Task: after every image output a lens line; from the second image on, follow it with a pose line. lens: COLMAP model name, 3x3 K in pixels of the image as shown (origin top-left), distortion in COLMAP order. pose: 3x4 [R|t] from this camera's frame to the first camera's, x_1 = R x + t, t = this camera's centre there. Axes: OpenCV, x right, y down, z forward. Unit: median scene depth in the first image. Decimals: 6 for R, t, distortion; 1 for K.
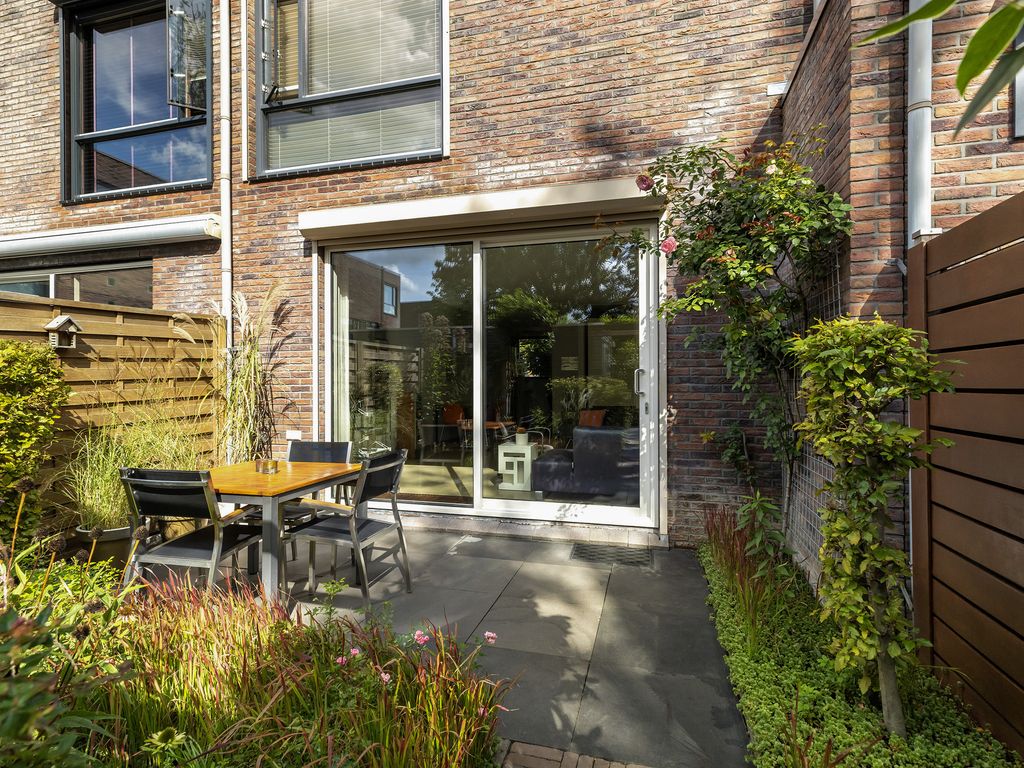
lens RADIAL K [[525.9, 0, 511.4], [0, 525.9, 381.8], [0, 0, 1]] dist [0.002007, 0.002171]
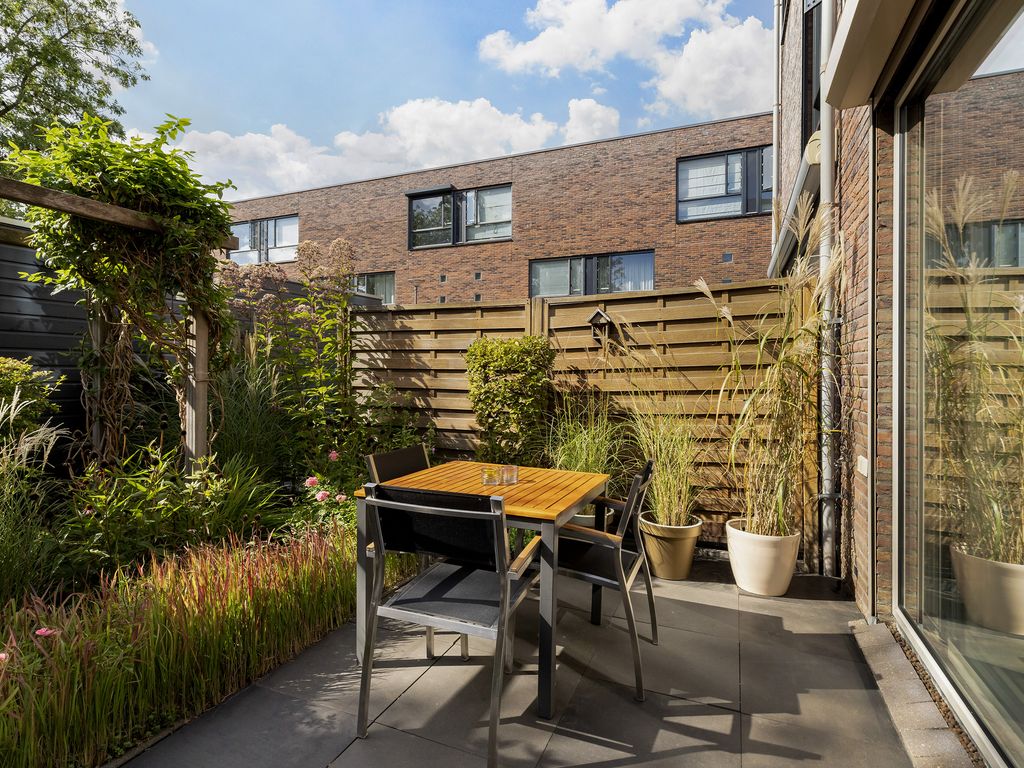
lens RADIAL K [[525.9, 0, 510.6], [0, 525.9, 387.2], [0, 0, 1]] dist [0.002007, 0.002171]
pose [[-0.120497, 0.043399, -0.991765, 0.196157], [0.002641, 0.999054, 0.043397, -0.008155], [0.992710, 0.002610, -0.120497, 0.698434]]
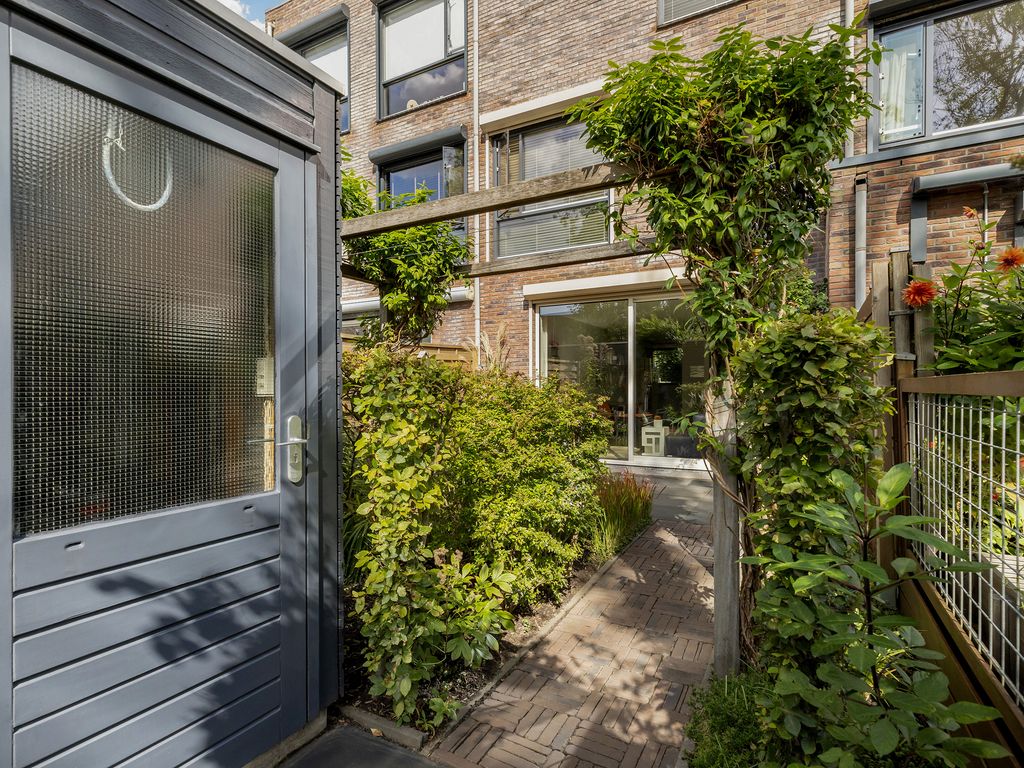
lens RADIAL K [[525.9, 0, 515.7], [0, 525.9, 388.8], [0, 0, 1]] dist [0.002007, 0.002171]
pose [[0.972574, 0.000303, -0.232592, -0.030152], [-0.000497, 1.000000, -0.000774, 0.014243], [0.232592, 0.000868, 0.972574, -0.630610]]
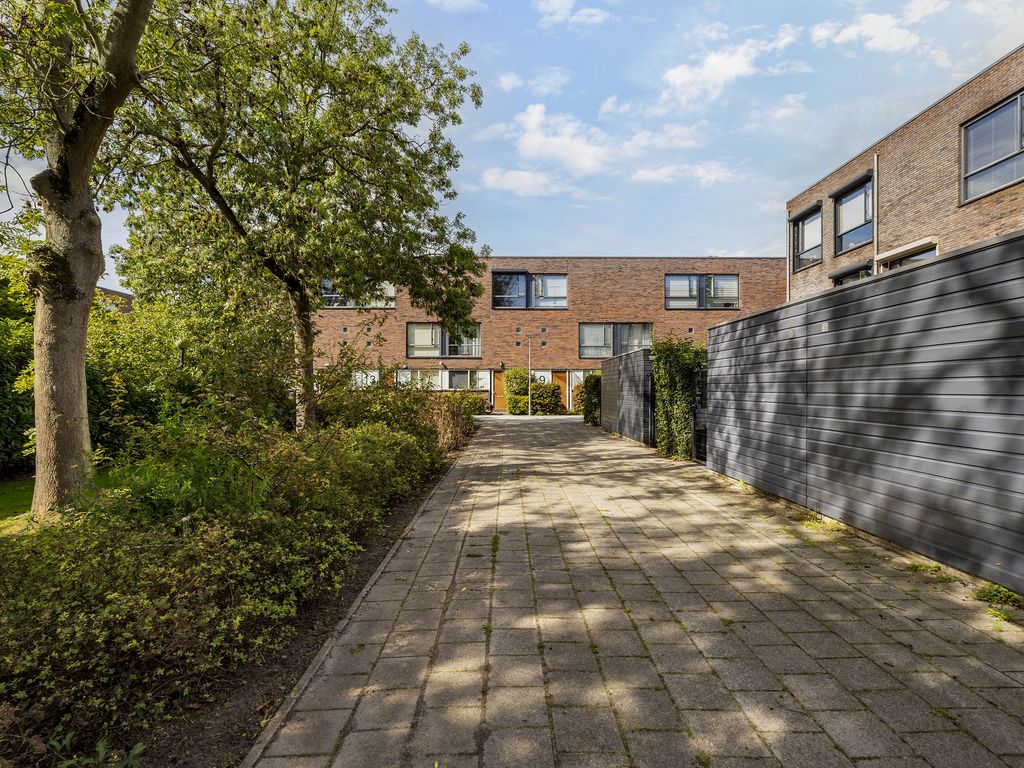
lens RADIAL K [[525.9, 0, 516.7], [0, 525.9, 383.6], [0, 0, 1]] dist [0.002007, 0.002171]
pose [[0.298854, -0.005911, -0.954281, 2.034220], [-0.000469, 0.999980, -0.006341, -0.018303], [0.954299, 0.002342, 0.298845, -2.252846]]
